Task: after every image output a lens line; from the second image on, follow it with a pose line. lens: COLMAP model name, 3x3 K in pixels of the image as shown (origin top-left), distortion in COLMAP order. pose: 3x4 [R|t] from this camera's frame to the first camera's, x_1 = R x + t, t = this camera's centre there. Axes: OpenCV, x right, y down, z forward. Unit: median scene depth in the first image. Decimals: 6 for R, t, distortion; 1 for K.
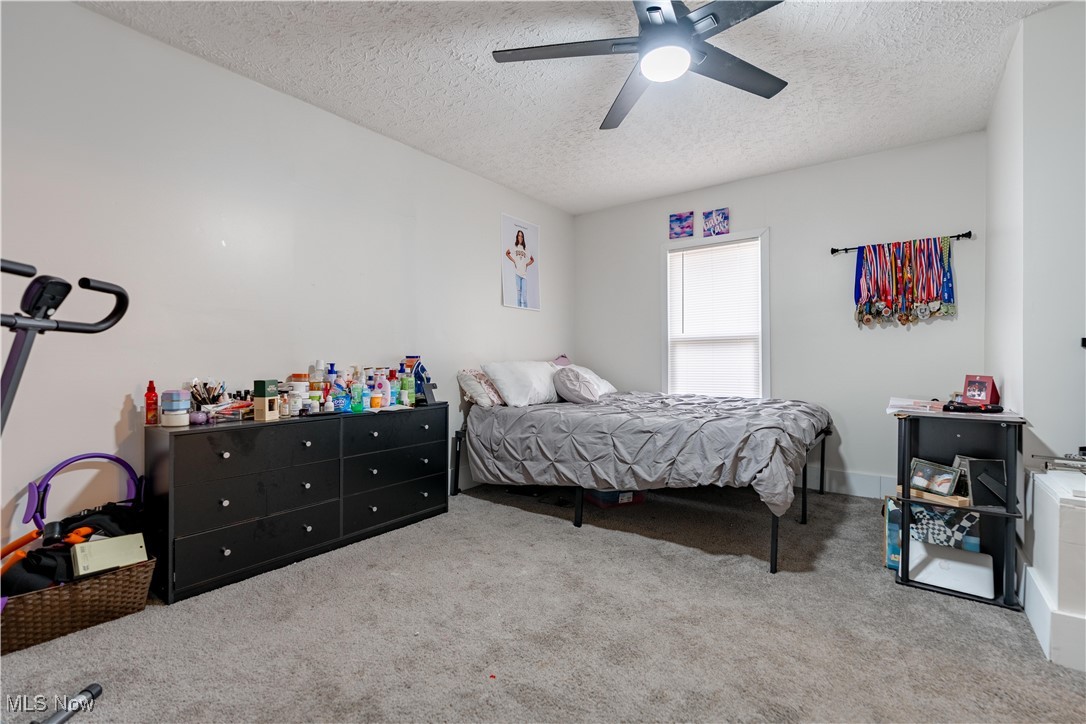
lens RADIAL K [[491.7, 0, 545.2], [0, 491.7, 361.9], [0, 0, 1]] dist [-0.000915, 0.001196]
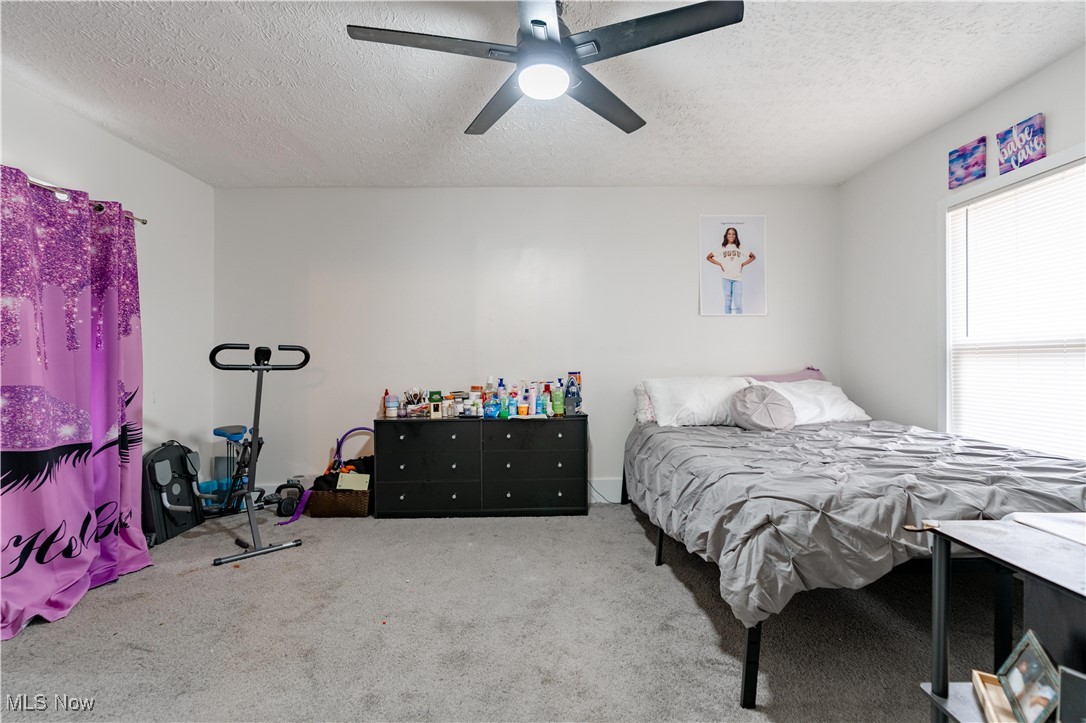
lens RADIAL K [[491.7, 0, 544.8], [0, 491.7, 362.4], [0, 0, 1]] dist [-0.000915, 0.001196]
pose [[0.608070, 0.004100, -0.793873, 0.495567], [0.004875, 0.999949, 0.008898, -0.037158], [0.793868, -0.009280, 0.608019, 0.211637]]
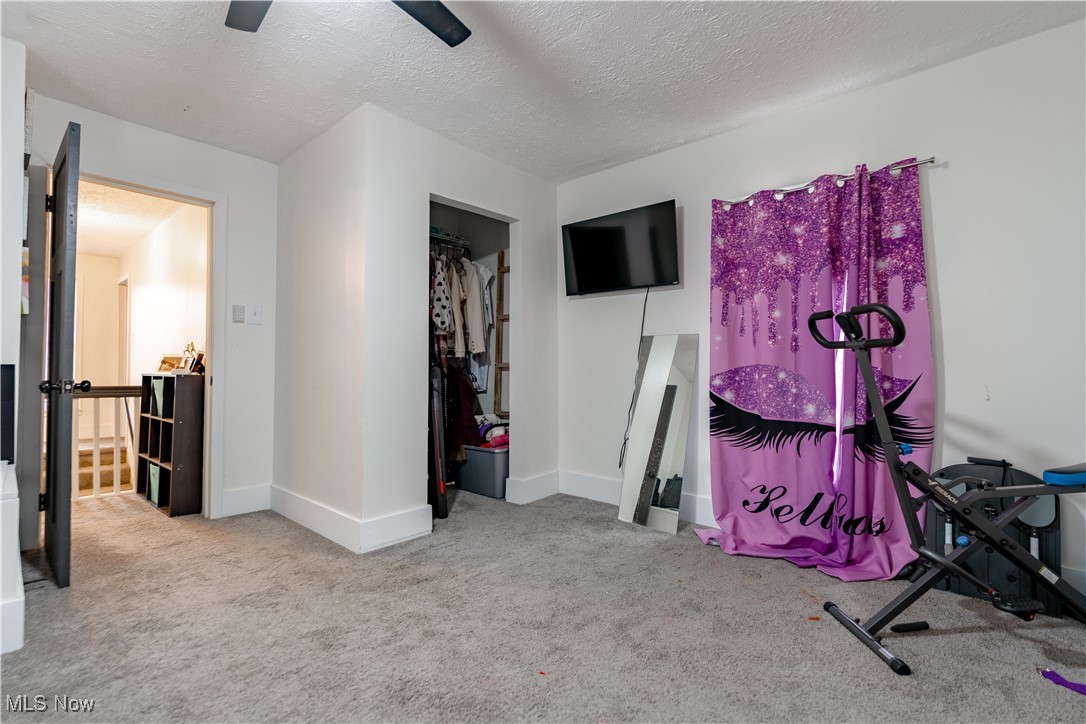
lens RADIAL K [[491.7, 0, 541.7], [0, 491.7, 362.6], [0, 0, 1]] dist [-0.000915, 0.001196]
pose [[-0.995128, -0.006393, 0.098389, -0.080052], [-0.007590, 0.999902, -0.011795, 0.000313], [-0.098304, -0.012484, -0.995078, 0.807784]]
